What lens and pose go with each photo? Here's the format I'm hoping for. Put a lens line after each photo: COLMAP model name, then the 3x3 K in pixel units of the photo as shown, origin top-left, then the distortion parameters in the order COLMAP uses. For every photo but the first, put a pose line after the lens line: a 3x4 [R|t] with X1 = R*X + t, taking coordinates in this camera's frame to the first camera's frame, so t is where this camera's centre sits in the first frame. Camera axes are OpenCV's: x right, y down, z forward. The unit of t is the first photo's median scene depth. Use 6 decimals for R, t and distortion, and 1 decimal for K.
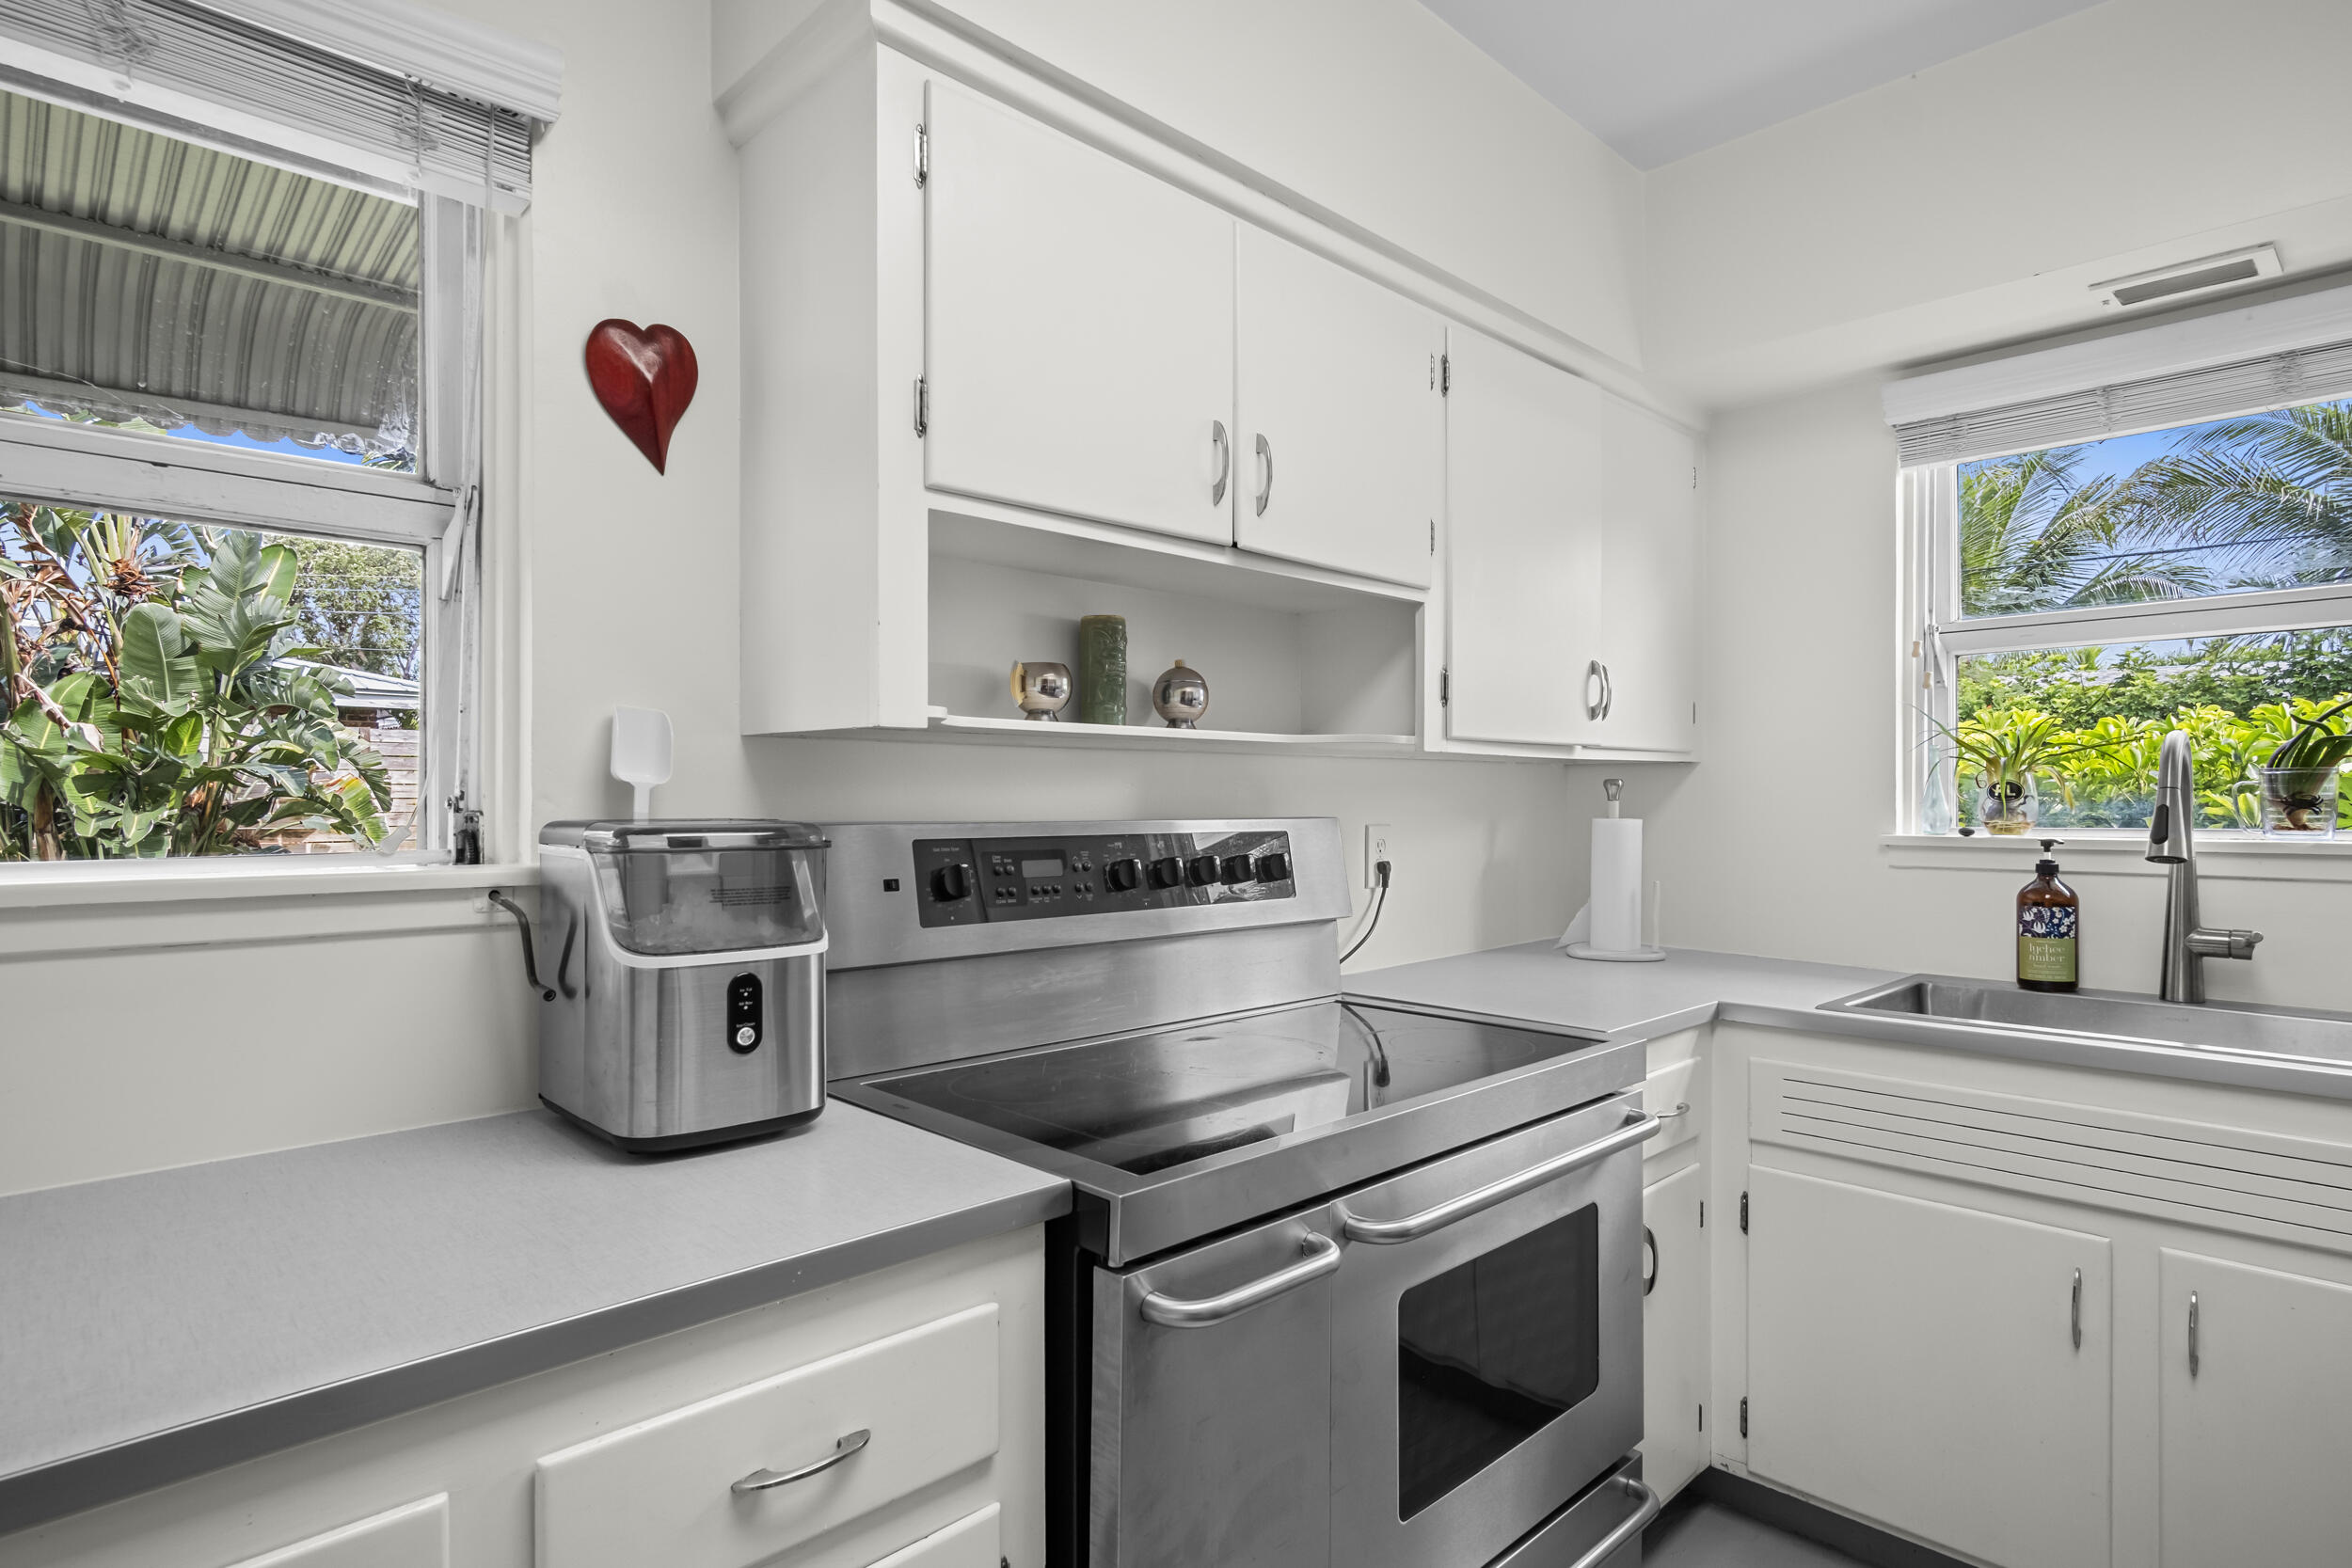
lens RADIAL K [[1231.2, 0, 1171.6], [0, 1231.2, 811.5], [0, 0, 1]] dist [-0.013024, 0.000478]
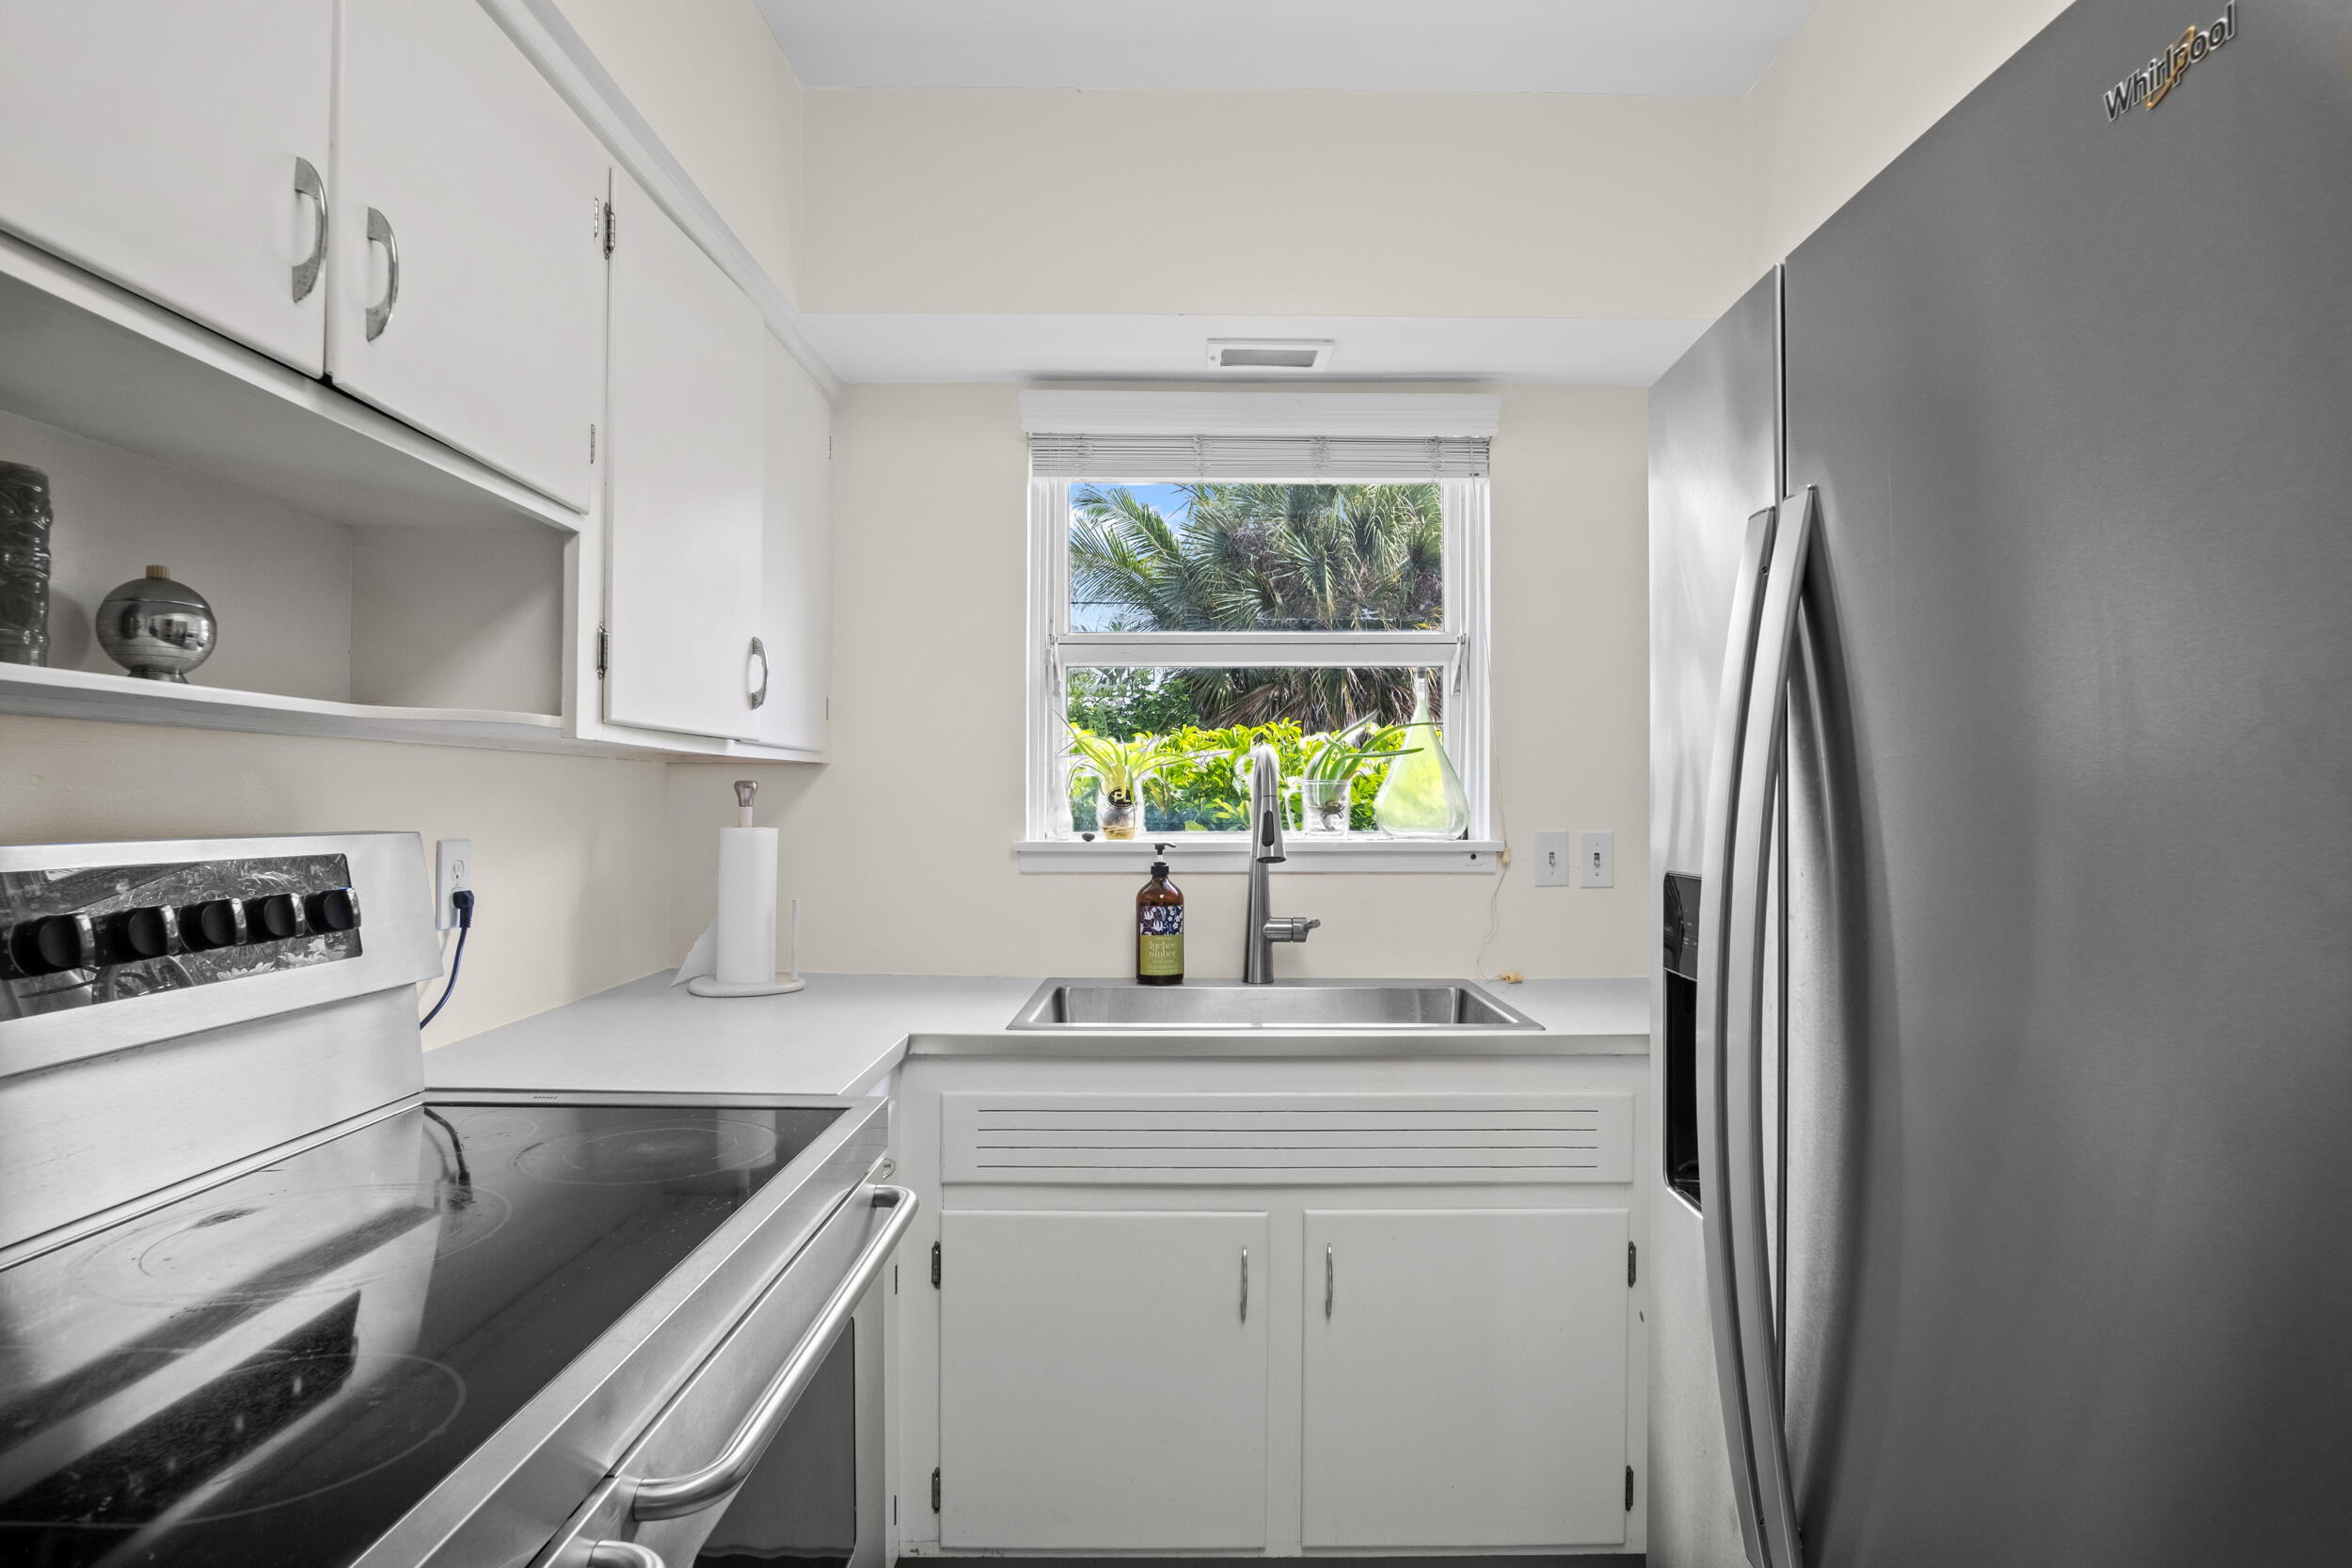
lens RADIAL K [[1268.0, 0, 1198.8], [0, 1268.0, 795.2], [0, 0, 1]] dist [-0.025182, -0.000933]
pose [[0.685713, 0.007697, 0.727831, -0.077815], [0.004201, 0.999886, -0.014532, -0.003112], [-0.727859, 0.013023, 0.685603, 0.224206]]
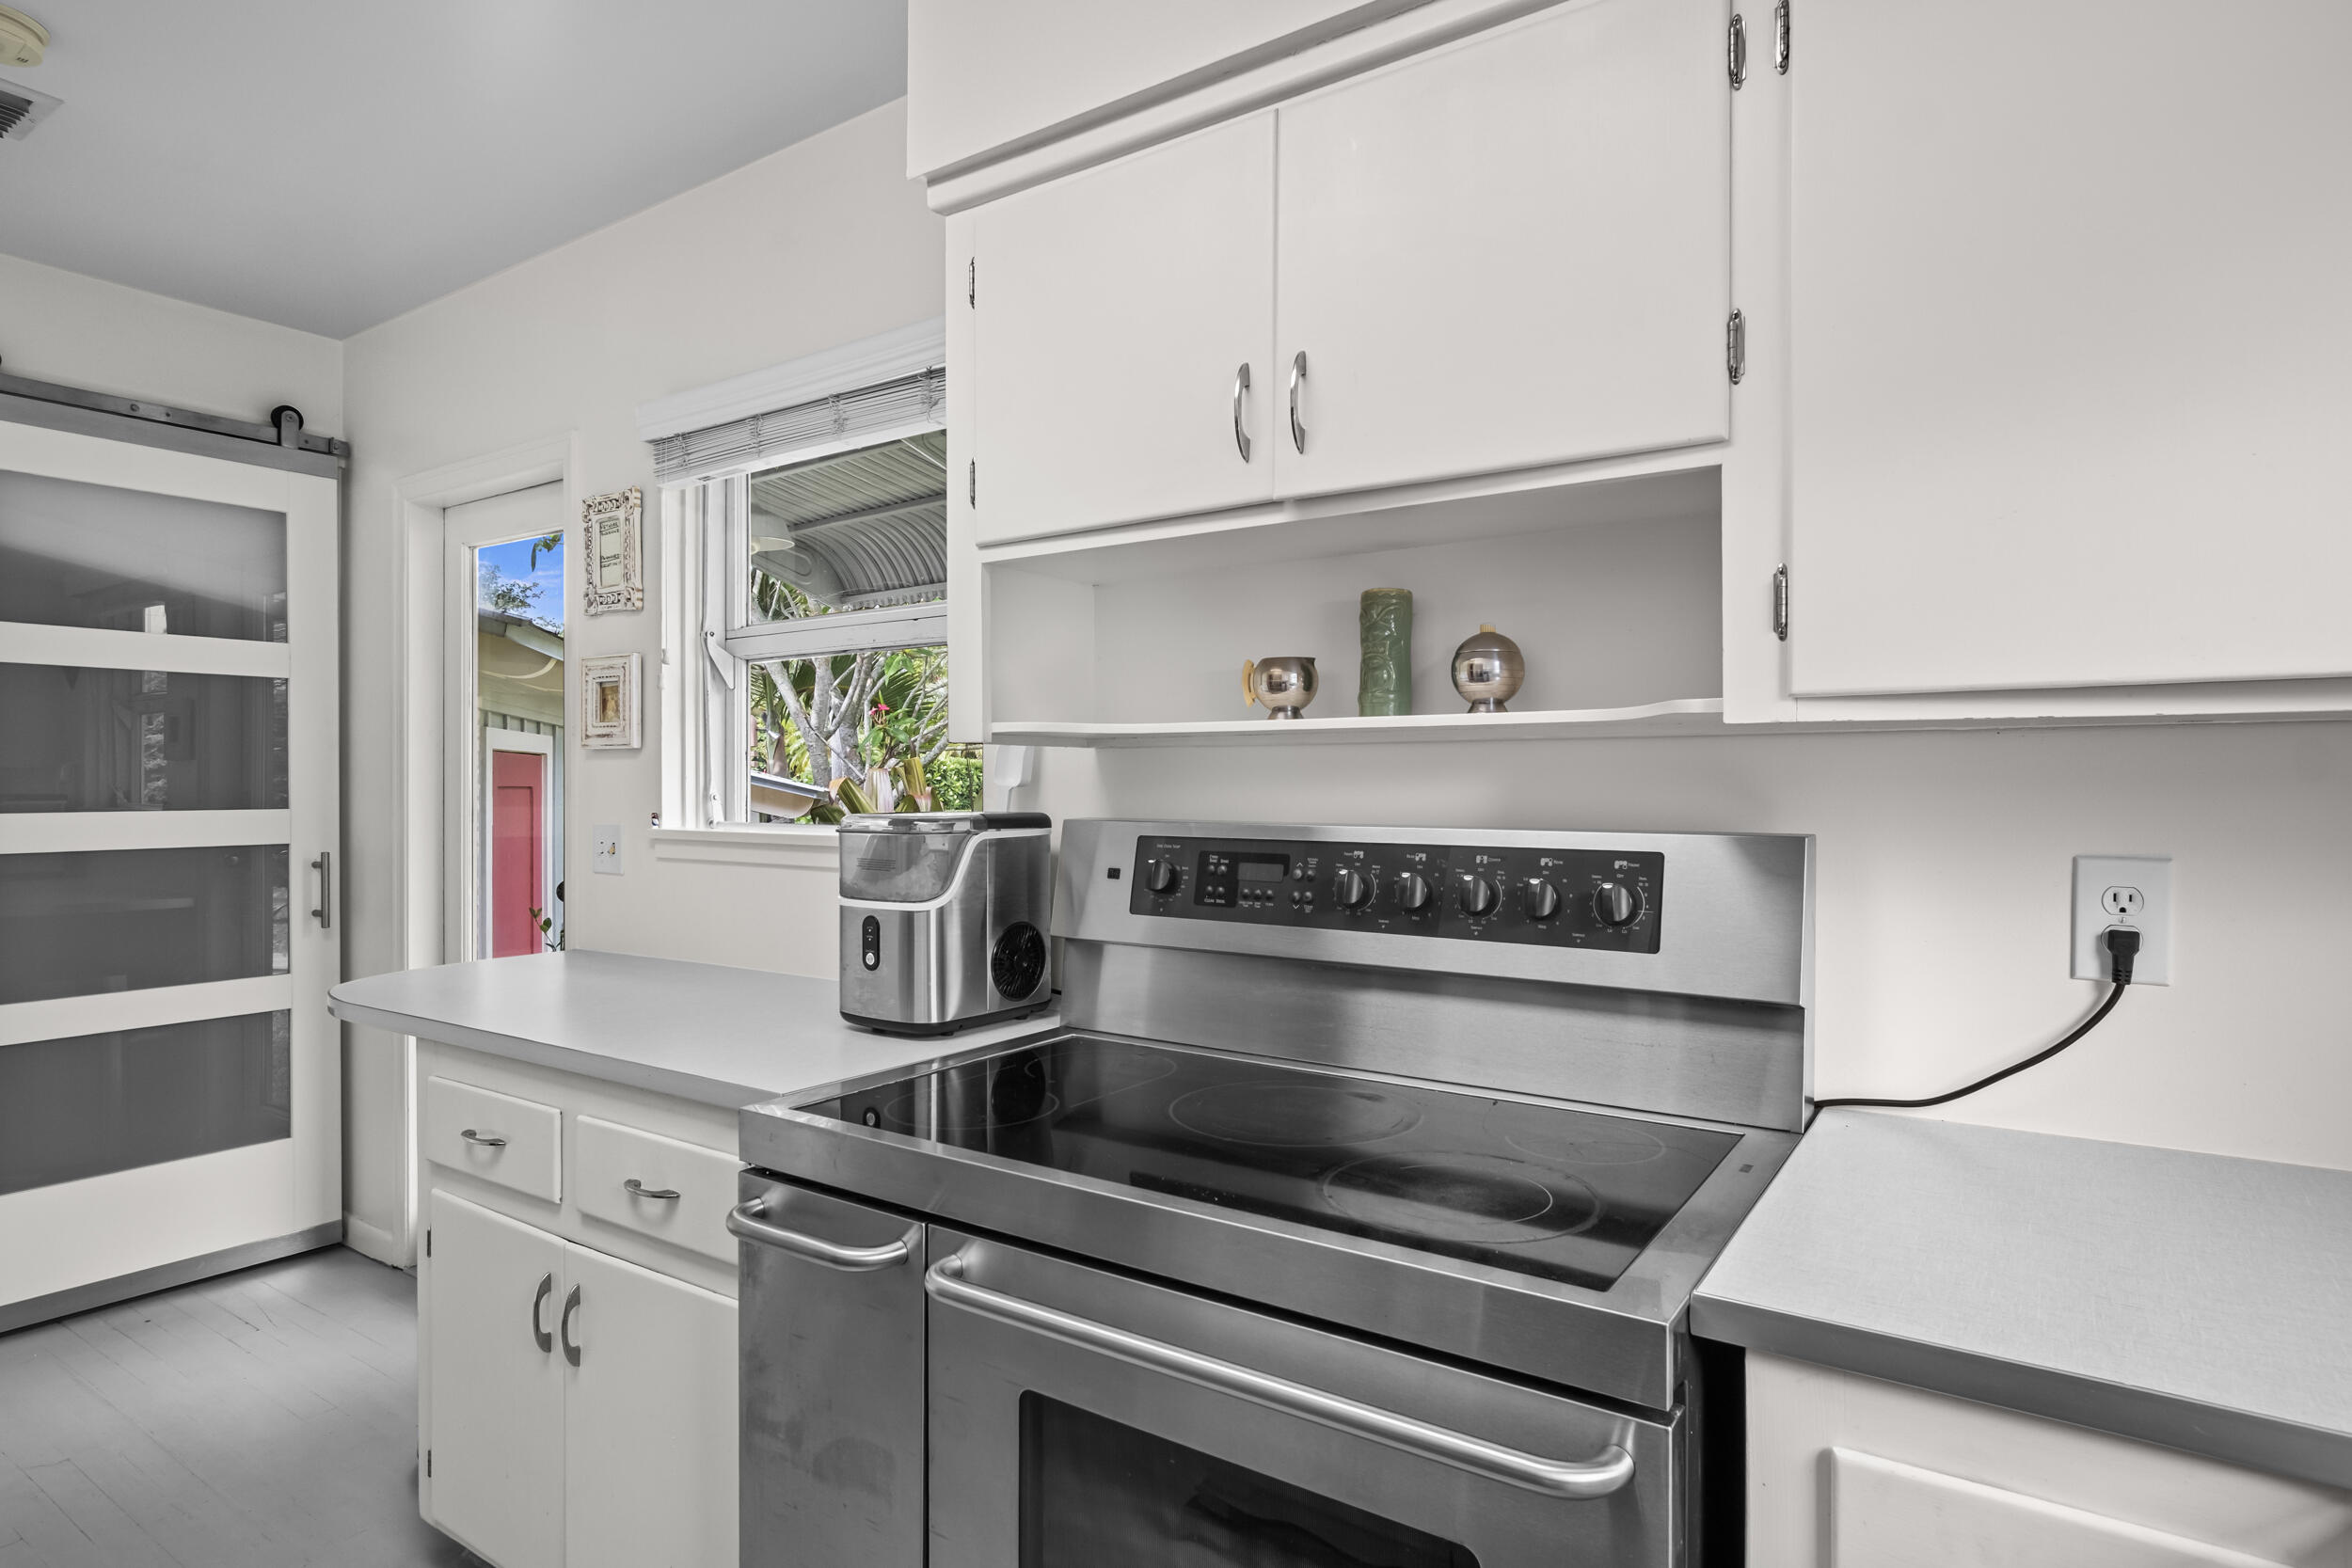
lens RADIAL K [[1255.0, 0, 1188.7], [0, 1255.0, 808.8], [0, 0, 1]] dist [-0.009388, 0.000931]
pose [[0.212752, 0.015624, -0.976981, 0.697306], [-0.015086, 0.999805, 0.012704, -0.012571], [0.976990, 0.012036, 0.212946, 0.609207]]
